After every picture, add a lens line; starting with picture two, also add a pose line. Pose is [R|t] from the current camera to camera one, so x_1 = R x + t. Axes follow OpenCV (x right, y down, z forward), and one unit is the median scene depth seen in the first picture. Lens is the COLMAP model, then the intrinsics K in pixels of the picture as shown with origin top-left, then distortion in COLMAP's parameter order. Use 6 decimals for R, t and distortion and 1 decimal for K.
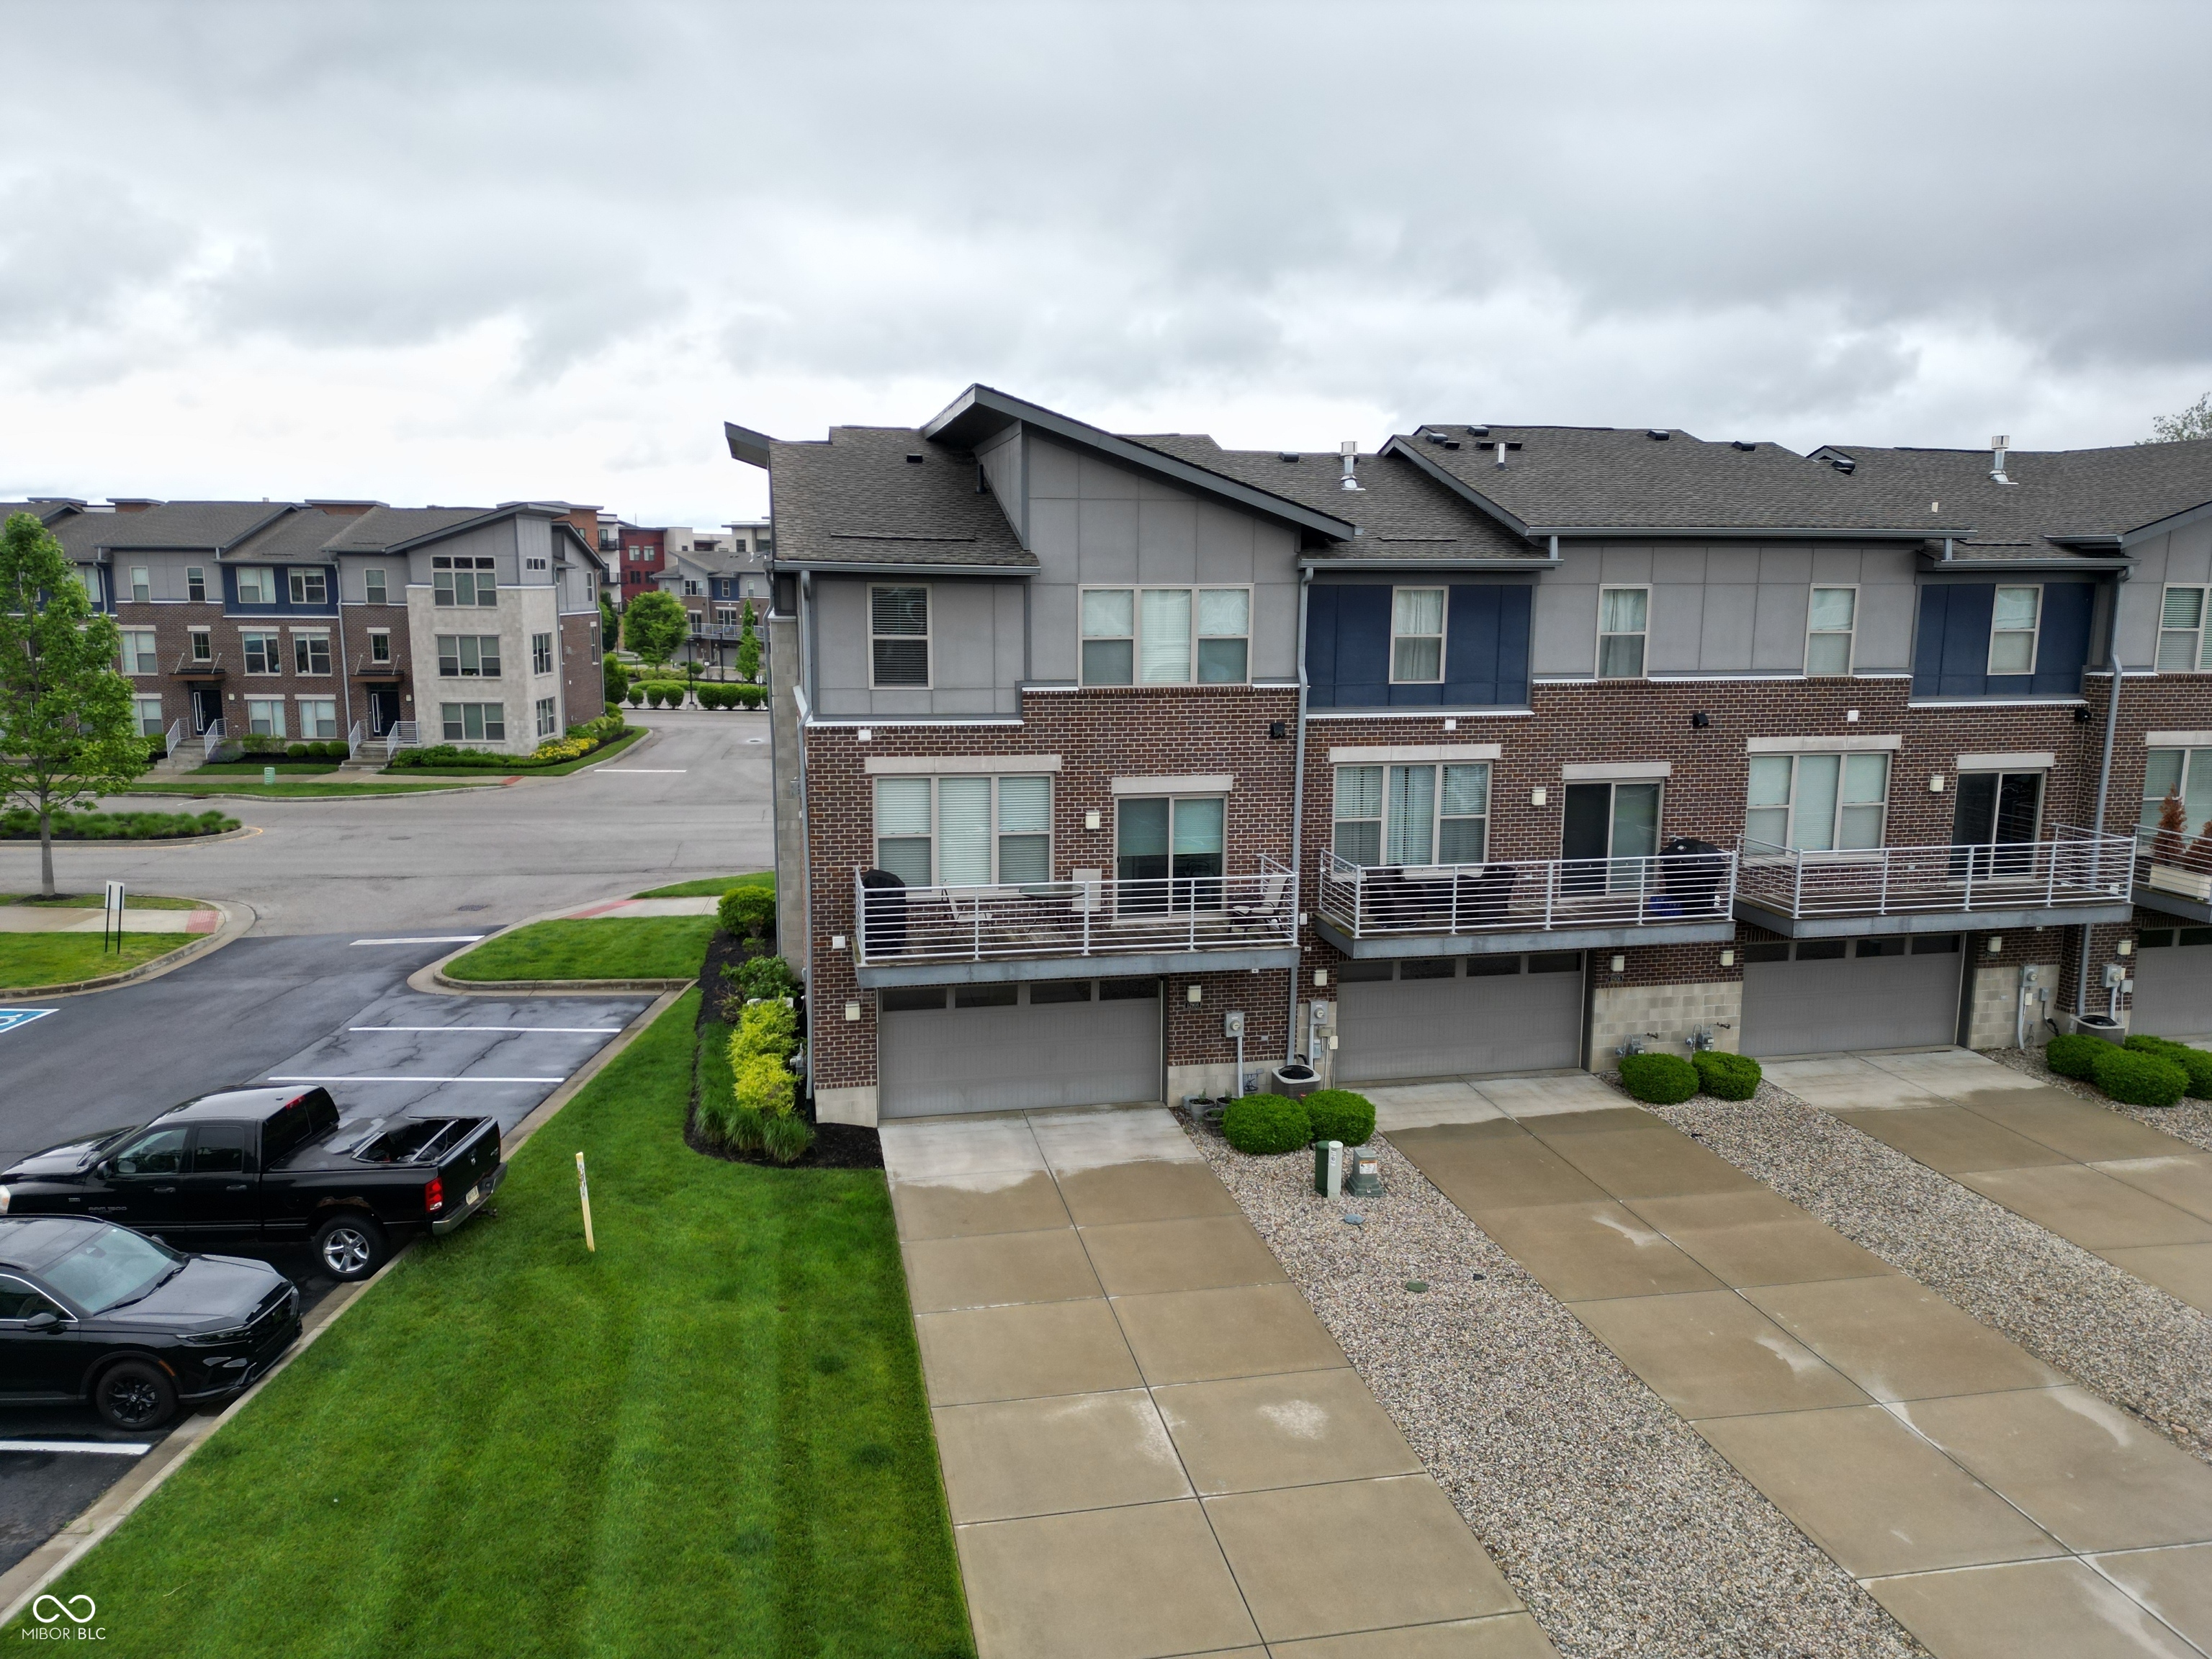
lens RADIAL K [[1533.0, 0, 1105.4], [0, 1533.0, 841.6], [0, 0, 1]] dist [0.108184, -0.125058]
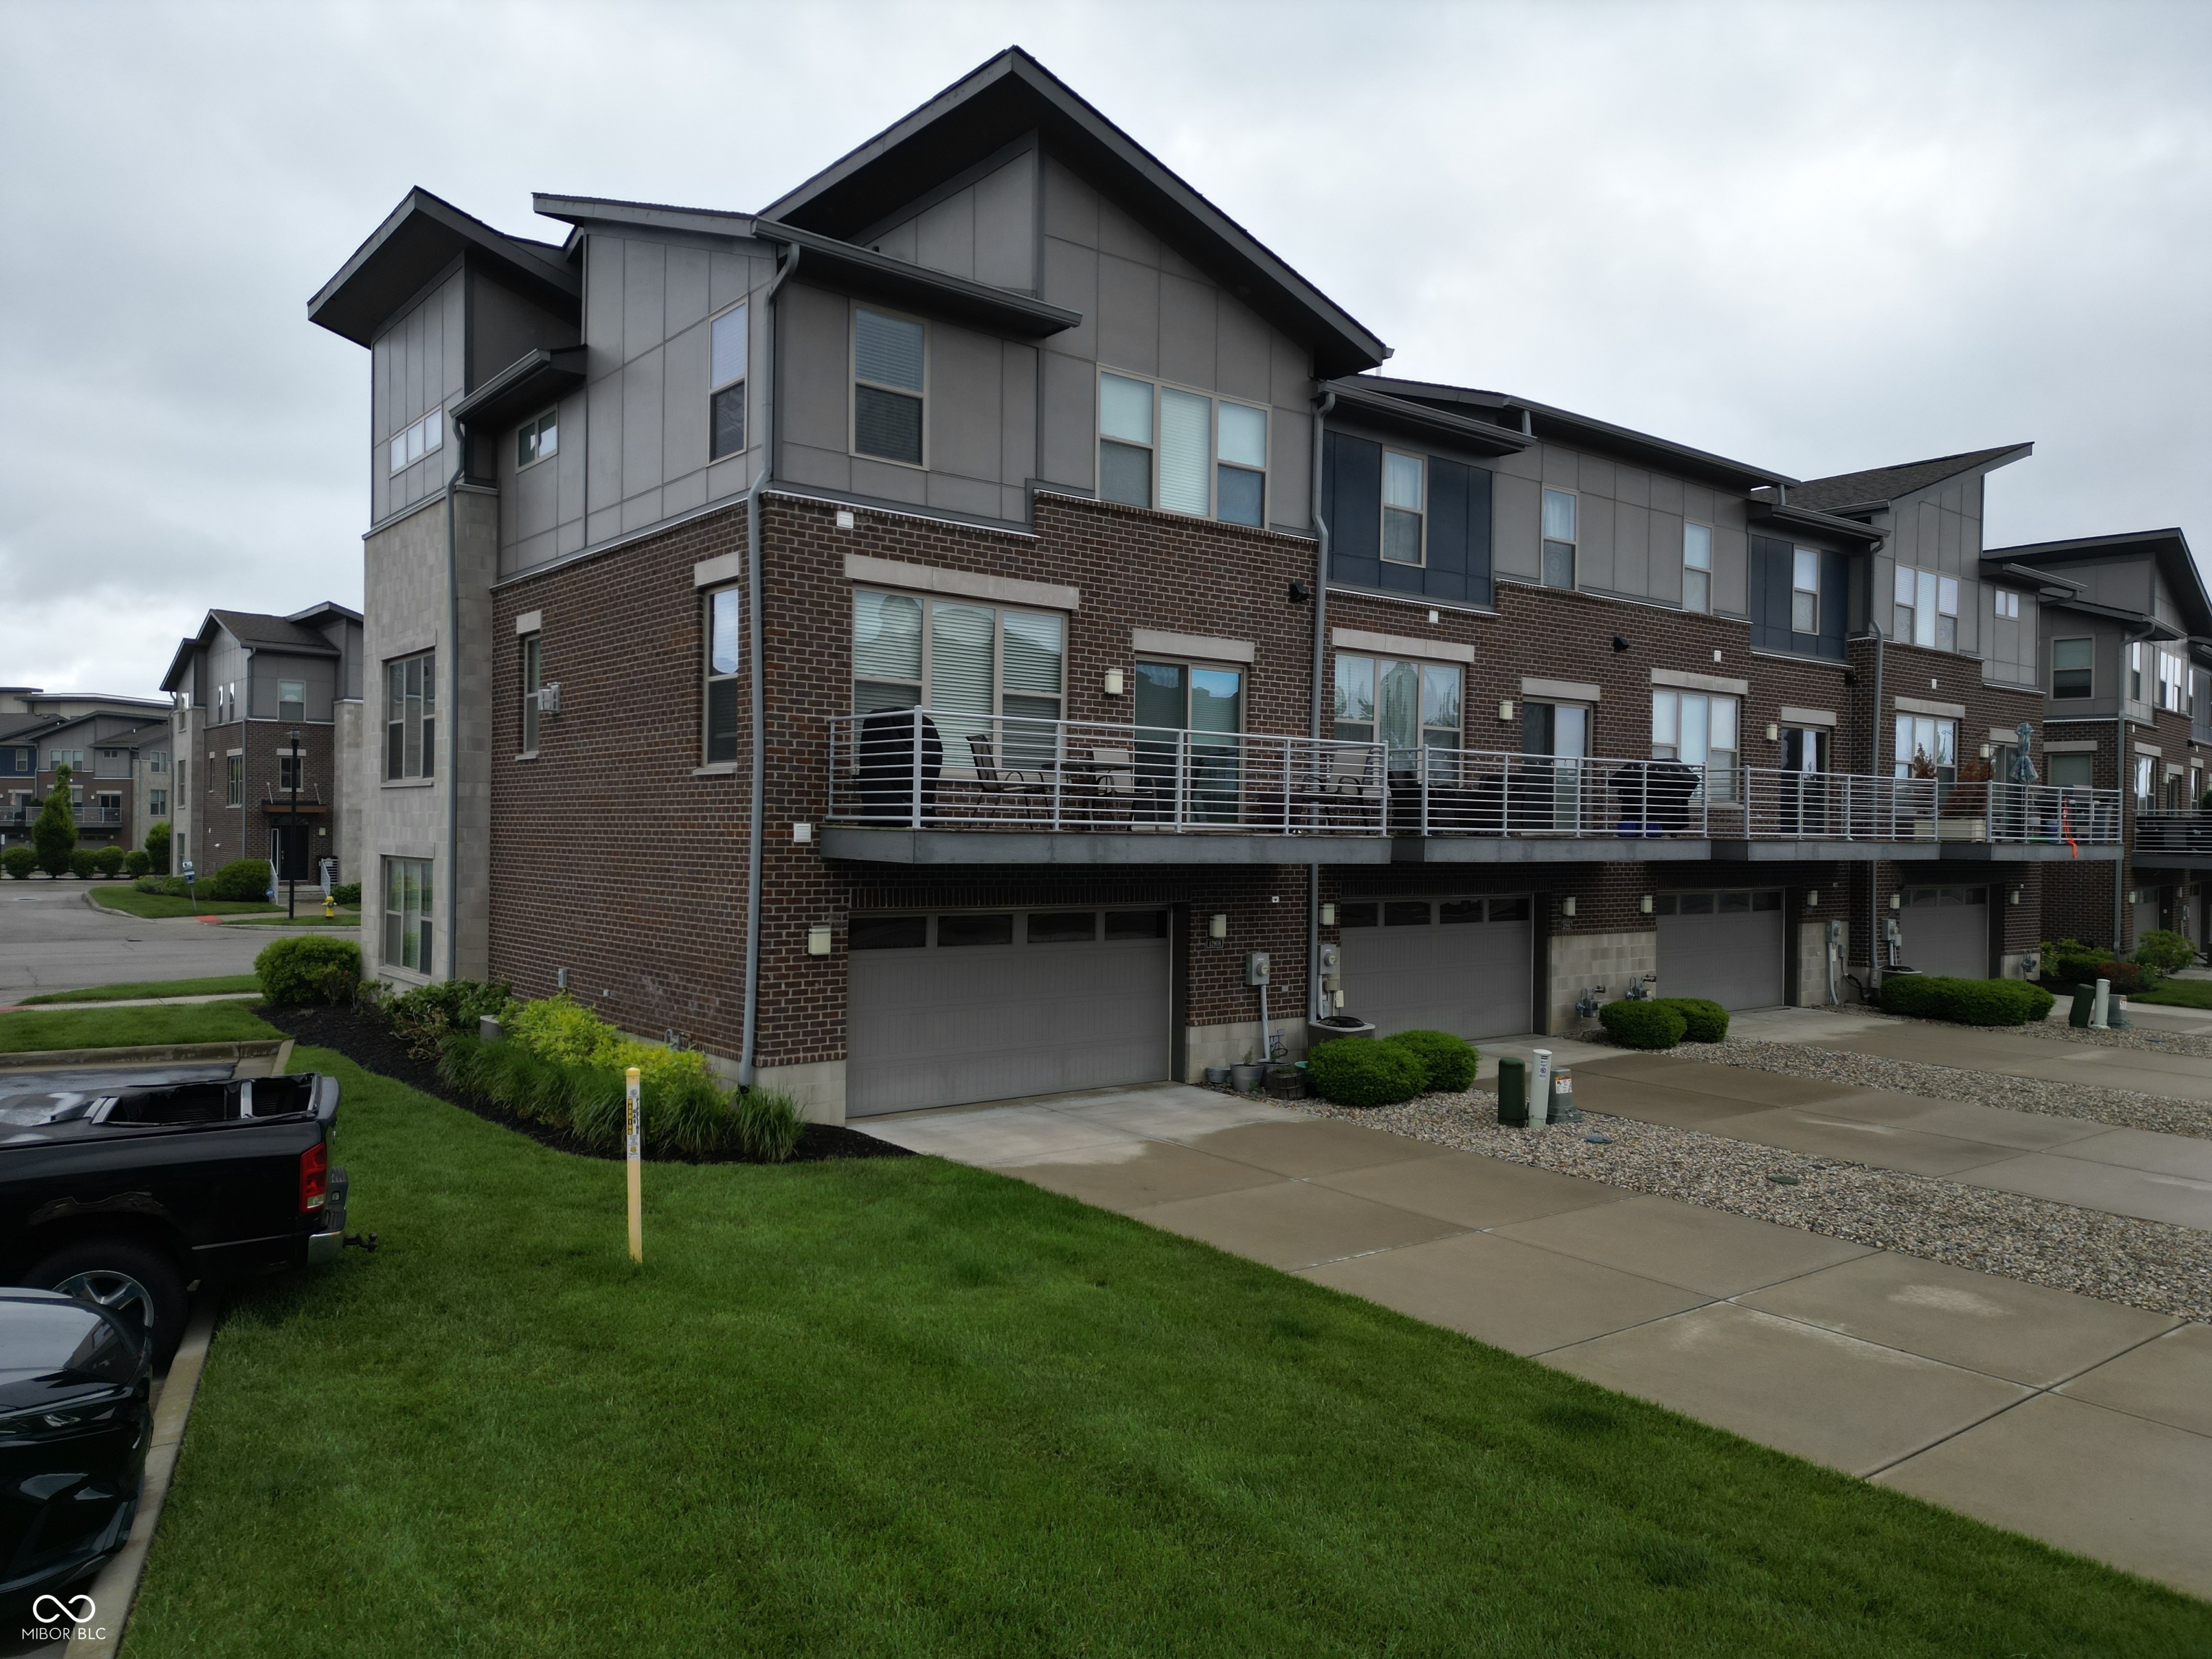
lens RADIAL K [[1533.0, 0, 1105.4], [0, 1533.0, 841.6], [0, 0, 1]] dist [0.108184, -0.125058]
pose [[0.895894, 0.003120, 0.444258, -0.337573], [0.067089, 0.987558, -0.142228, 0.165717], [-0.439174, 0.157226, 0.884537, 0.355411]]
